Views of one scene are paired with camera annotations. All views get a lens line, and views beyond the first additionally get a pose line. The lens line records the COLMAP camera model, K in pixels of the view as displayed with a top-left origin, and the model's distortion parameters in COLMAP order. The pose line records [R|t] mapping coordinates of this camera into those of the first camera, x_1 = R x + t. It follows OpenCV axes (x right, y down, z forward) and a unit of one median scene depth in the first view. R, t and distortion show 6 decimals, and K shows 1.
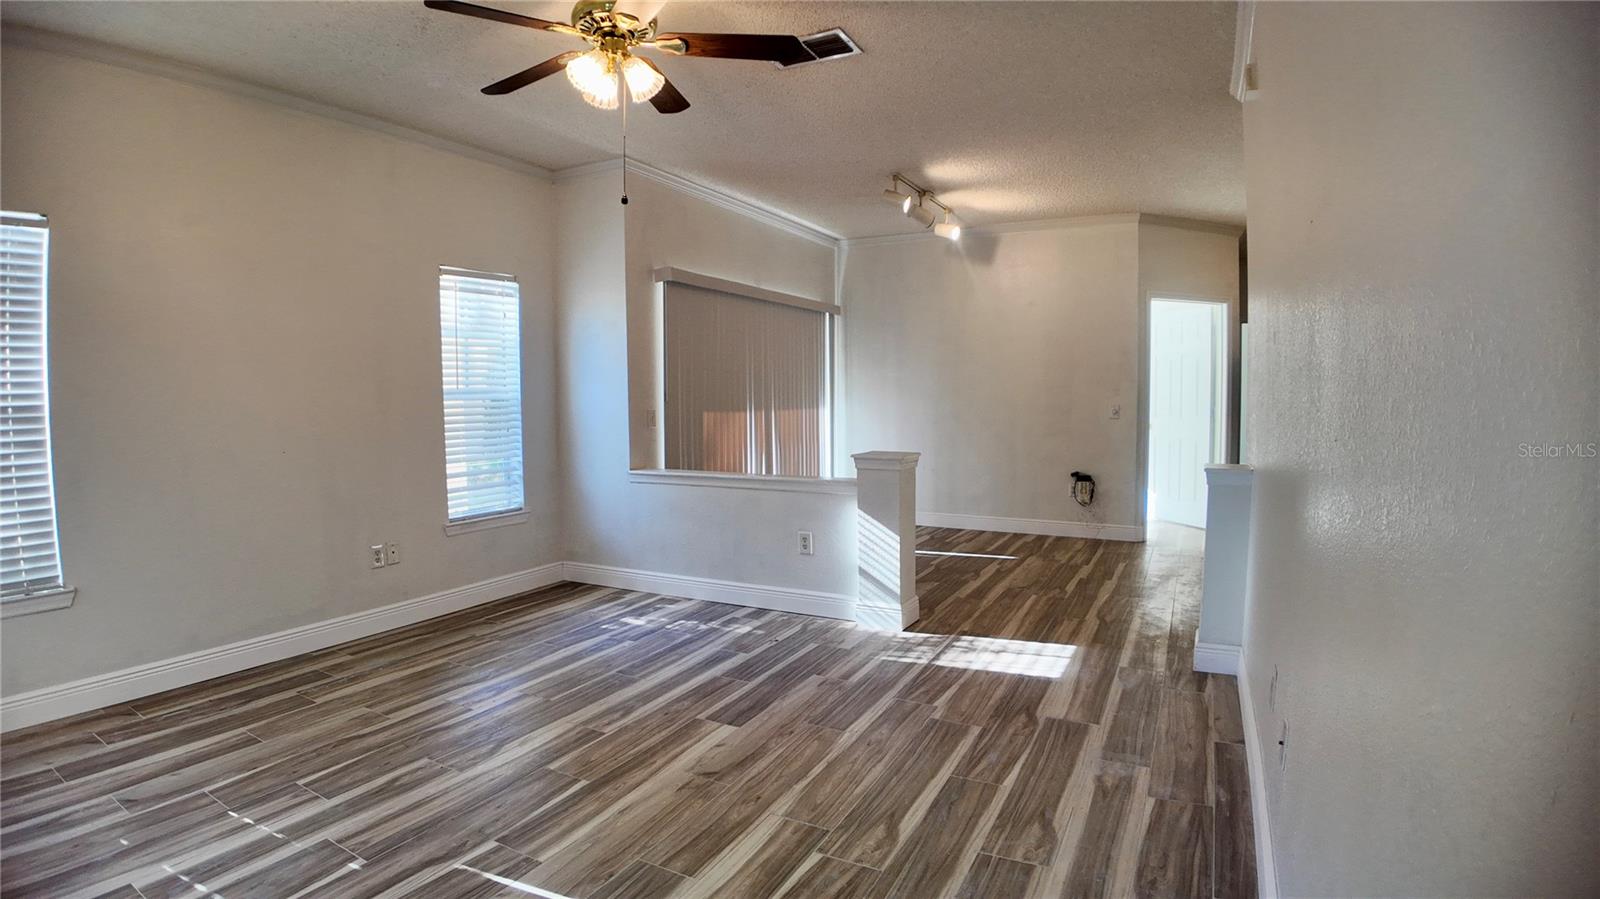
lens RADIAL K [[777.2, 0, 796.9], [0, 777.2, 460.8], [0, 0, 1]] dist [-0.119577, 0.000008]
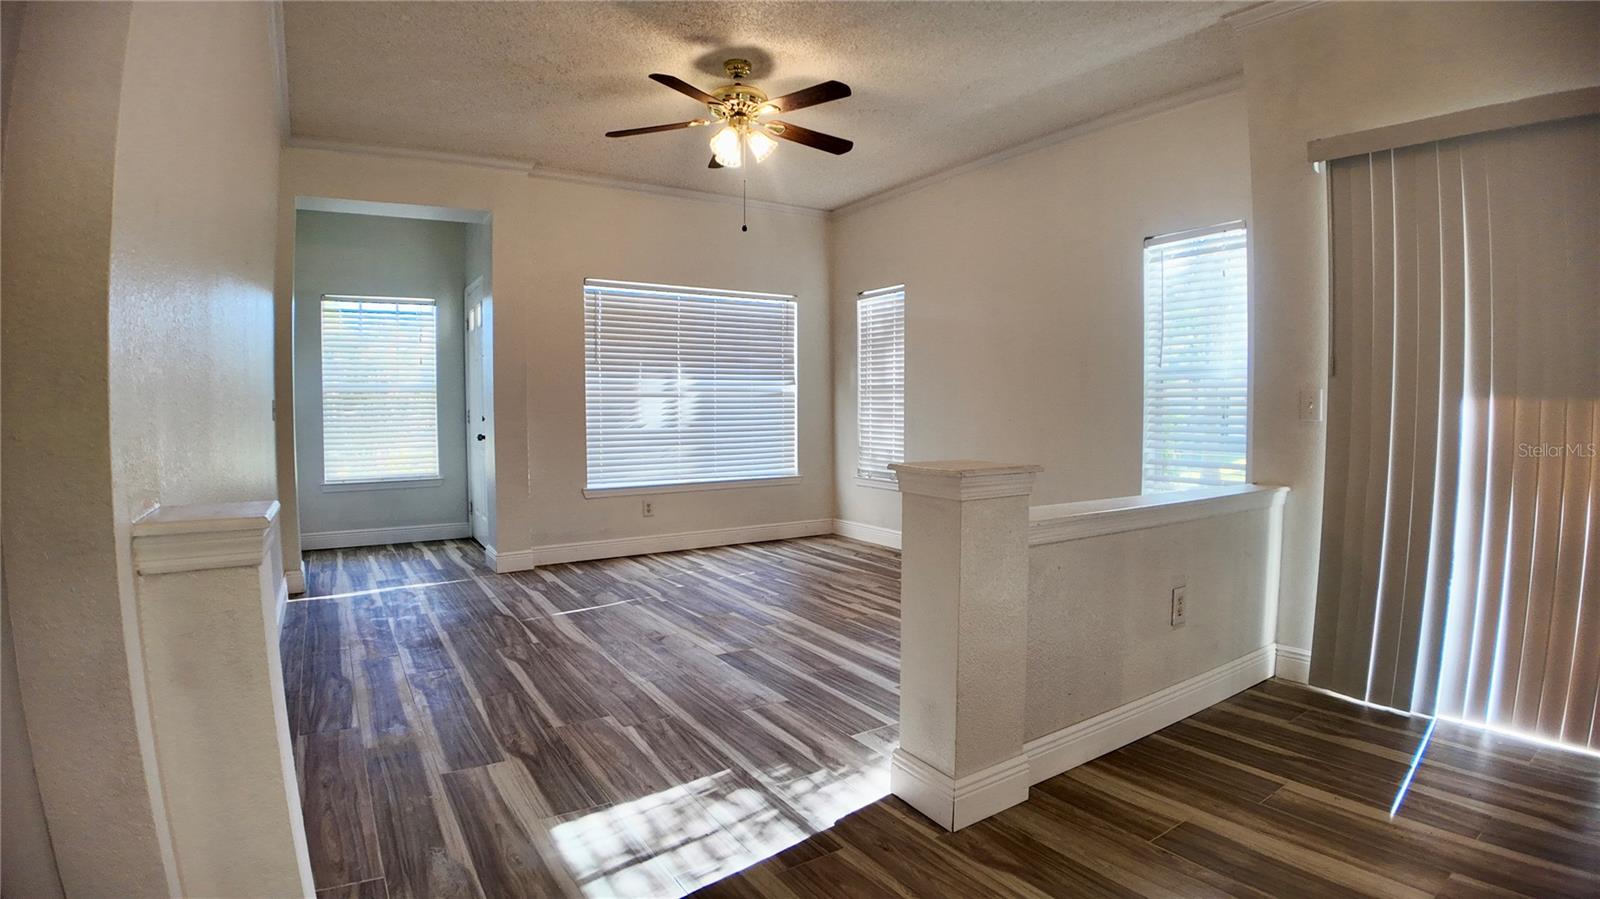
lens RADIAL K [[768.4, 0, 800.0], [0, 768.4, 449.5], [0, 0, 1]] dist [-0.094931, -0.043815]
pose [[-0.493494, 0.055697, -0.867964, 0.625277], [-0.066539, 0.992605, 0.101527, -0.066120], [0.867200, 0.107856, -0.486139, 1.205953]]
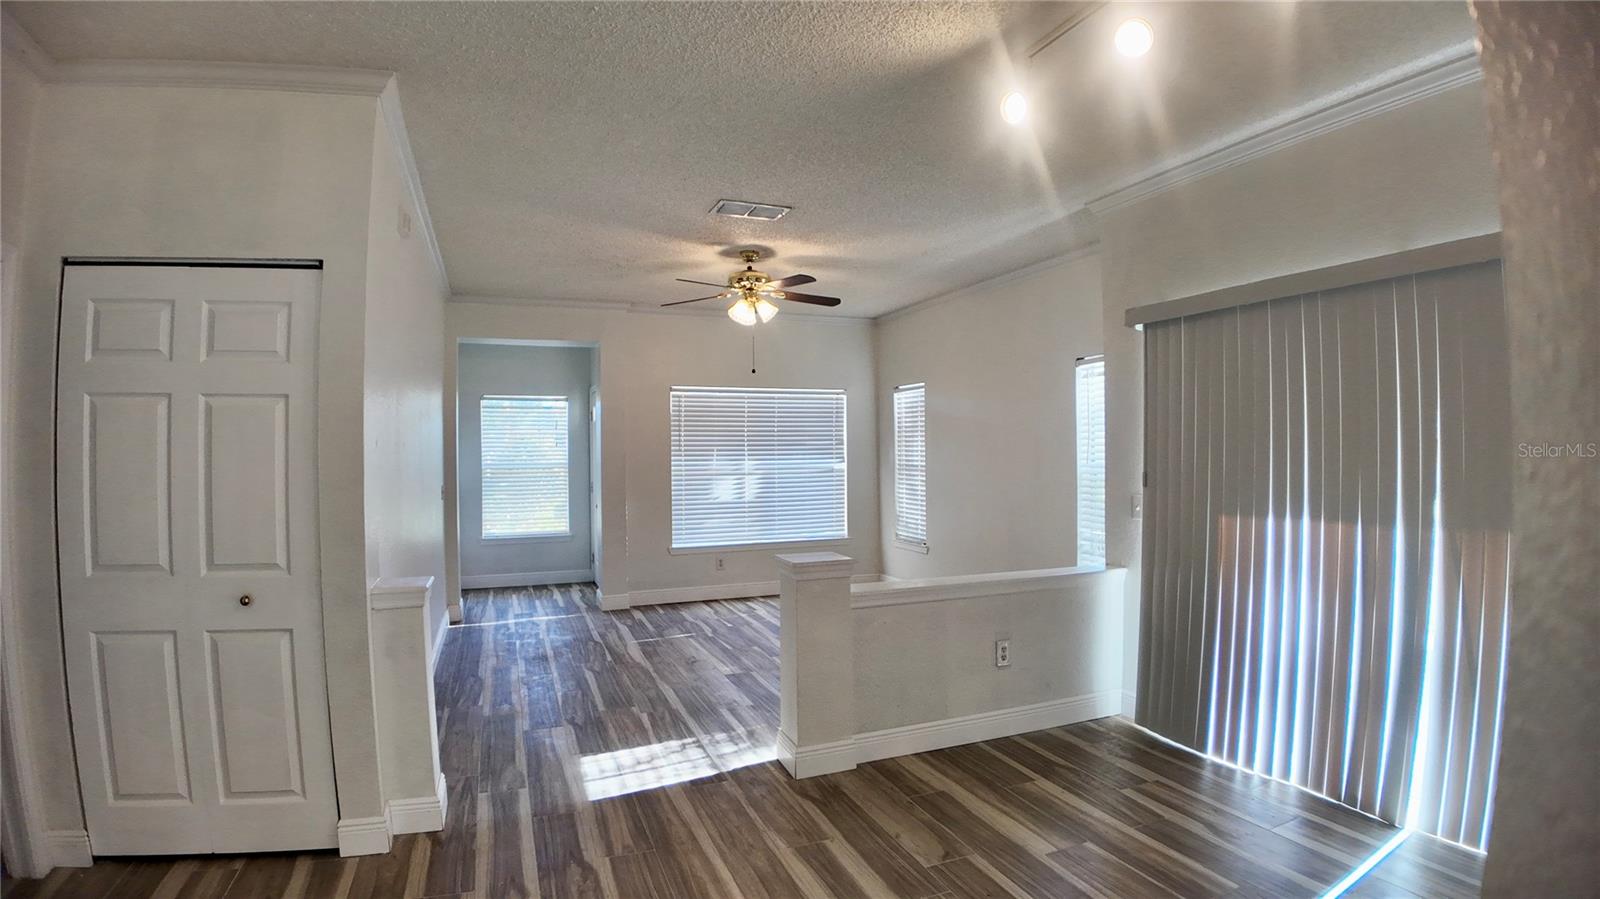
lens RADIAL K [[767.4, 0, 800.0], [0, 767.4, 449.5], [0, 0, 1]] dist [-0.091621, -0.031229]
pose [[-0.654983, 0.011735, -0.755552, 0.780083], [-0.050273, 0.996987, 0.059065, -0.181435], [0.753969, 0.076670, -0.652420, 1.591658]]
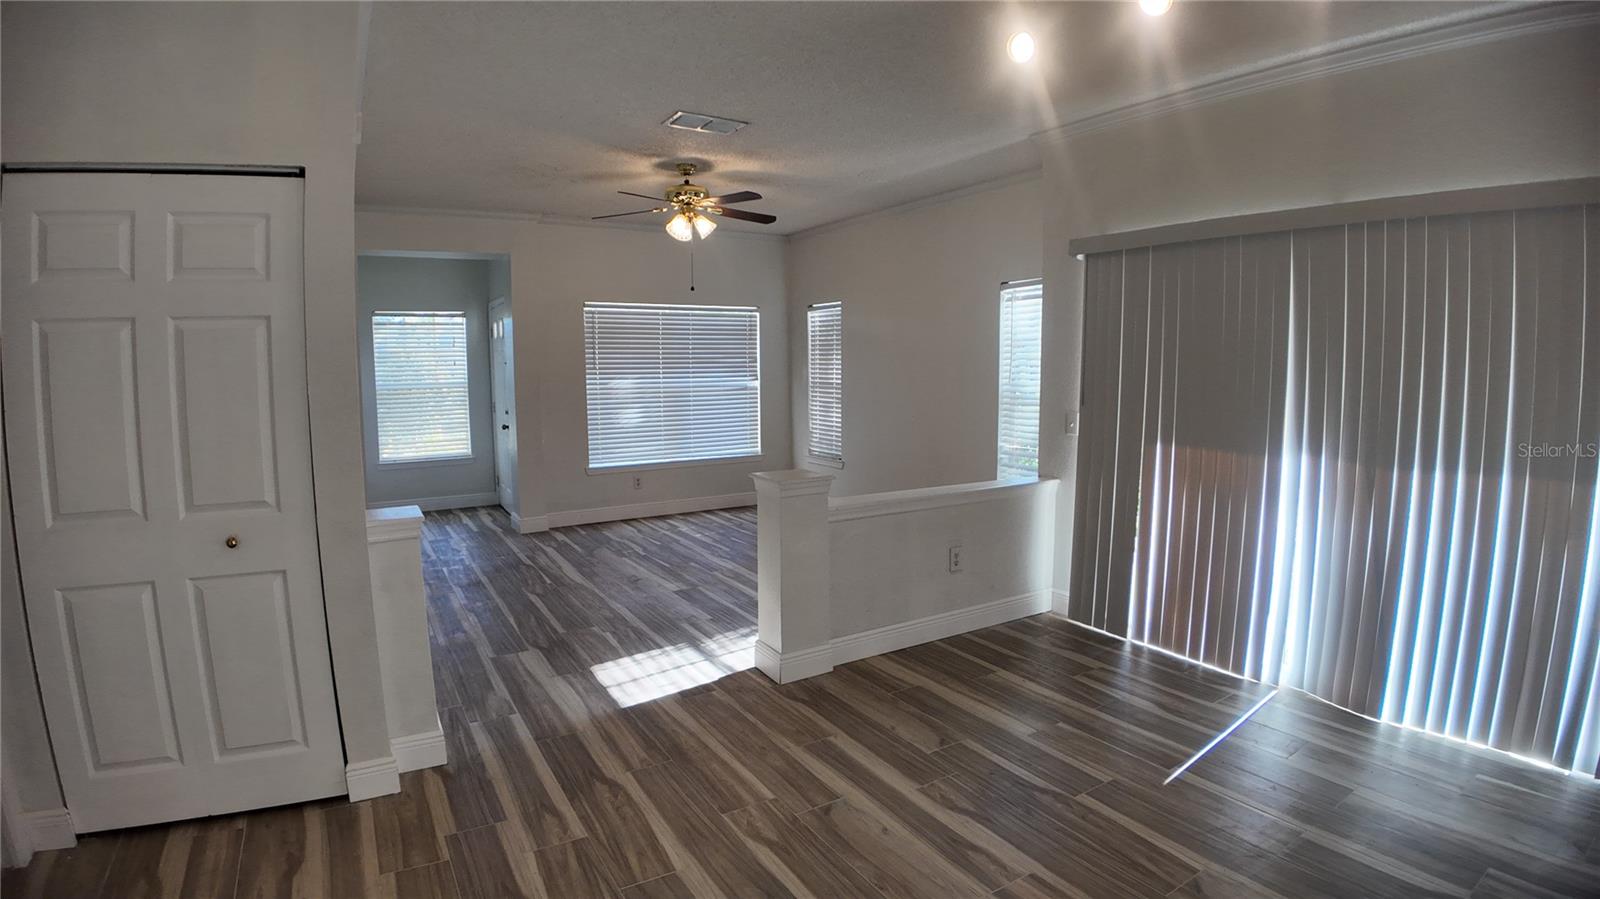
lens RADIAL K [[767.4, 0, 800.0], [0, 767.4, 449.5], [0, 0, 1]] dist [-0.091621, -0.031229]
pose [[-0.511150, 0.104858, -0.853071, 0.873520], [-0.061865, 0.985467, 0.158200, -0.181108], [0.857262, 0.133639, -0.497235, 1.499539]]
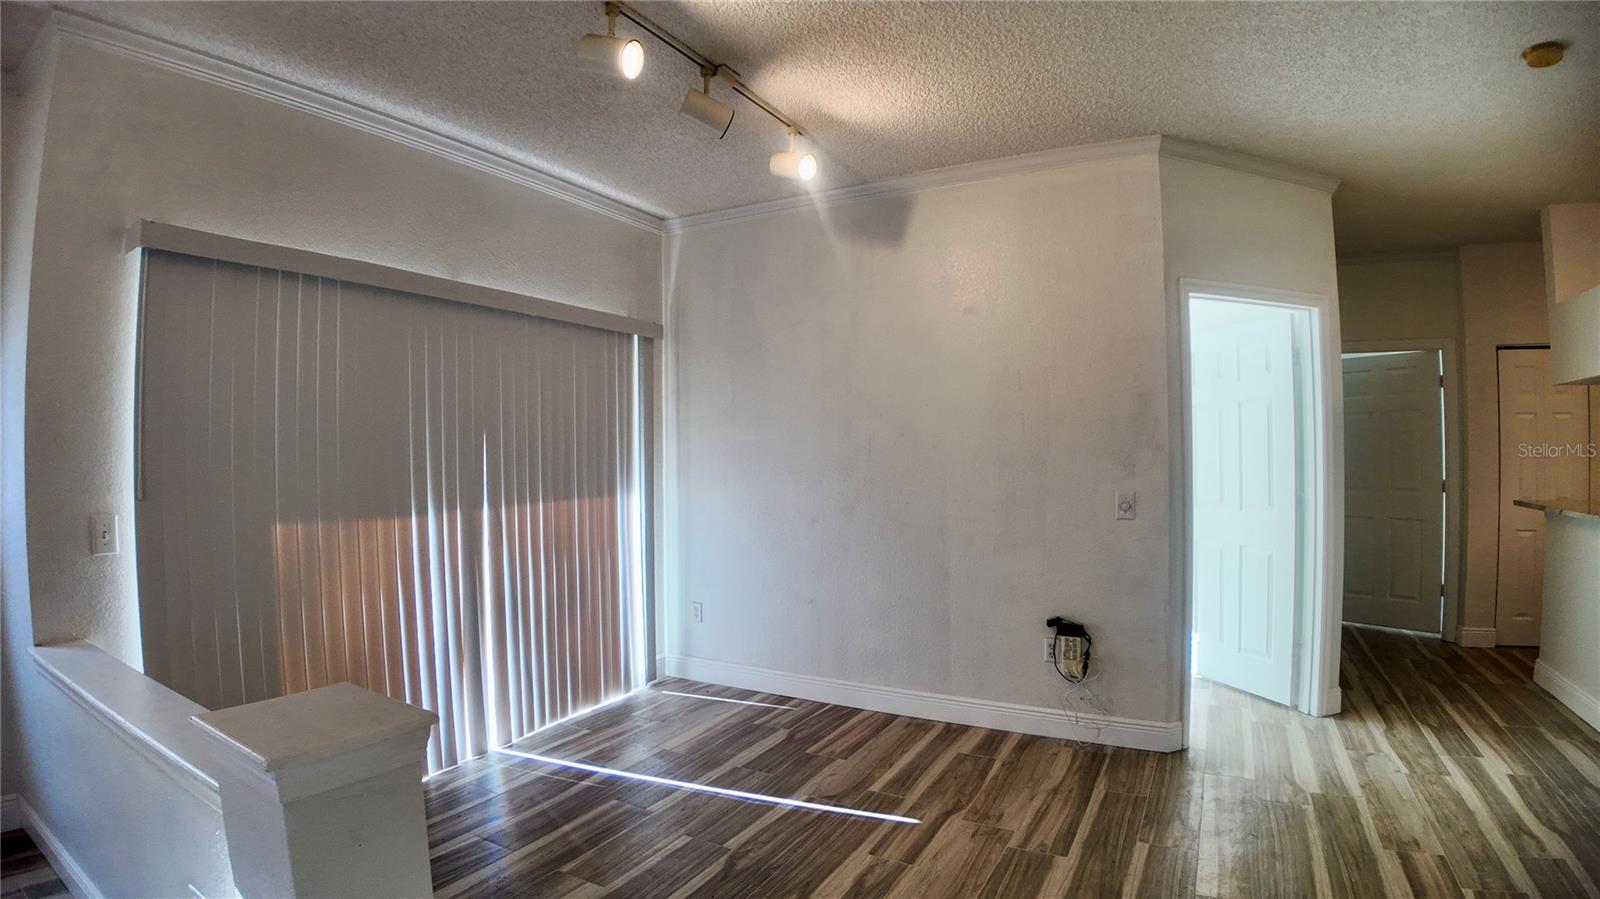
lens RADIAL K [[800.4, 0, 802.9], [0, 800.4, 455.2], [0, 0, 1]] dist [-0.119064, 0.000819]
pose [[0.999997, -0.000836, -0.002270, 0.312676], [0.000642, 0.996479, -0.083841, -0.087127], [0.002332, 0.083839, 0.996477, 0.730024]]
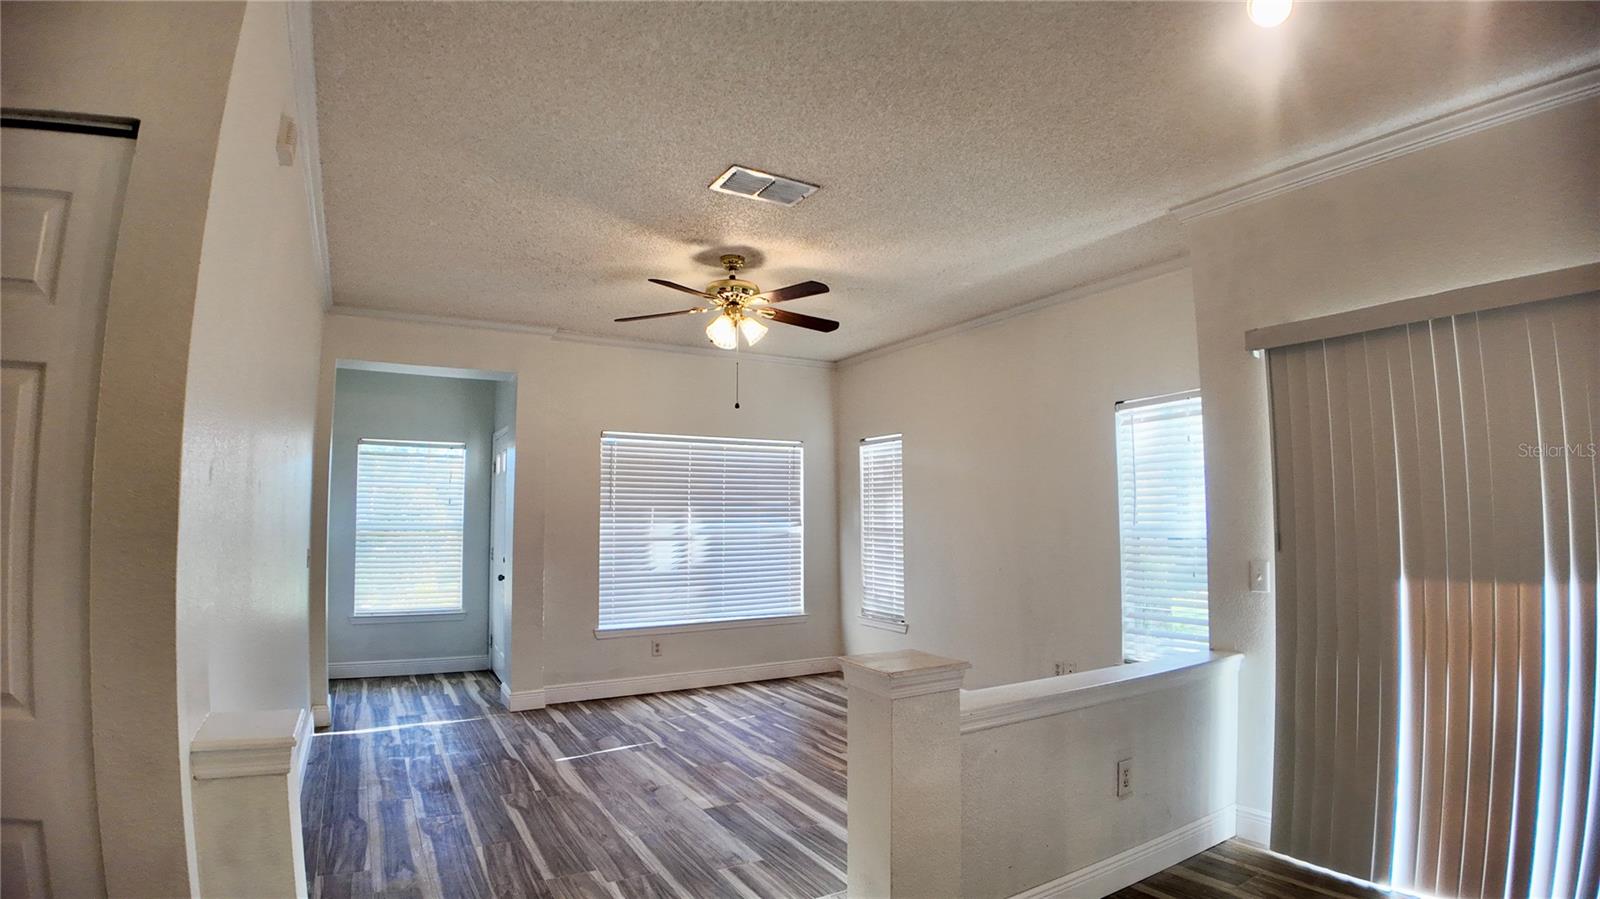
lens RADIAL K [[768.4, 0, 800.0], [0, 768.4, 449.5], [0, 0, 1]] dist [-0.094931, -0.043815]
pose [[-0.530080, -0.064489, -0.845492, 0.659974], [-0.064713, 0.997272, -0.035494, -0.145065], [0.845475, 0.035900, -0.532807, 1.288148]]
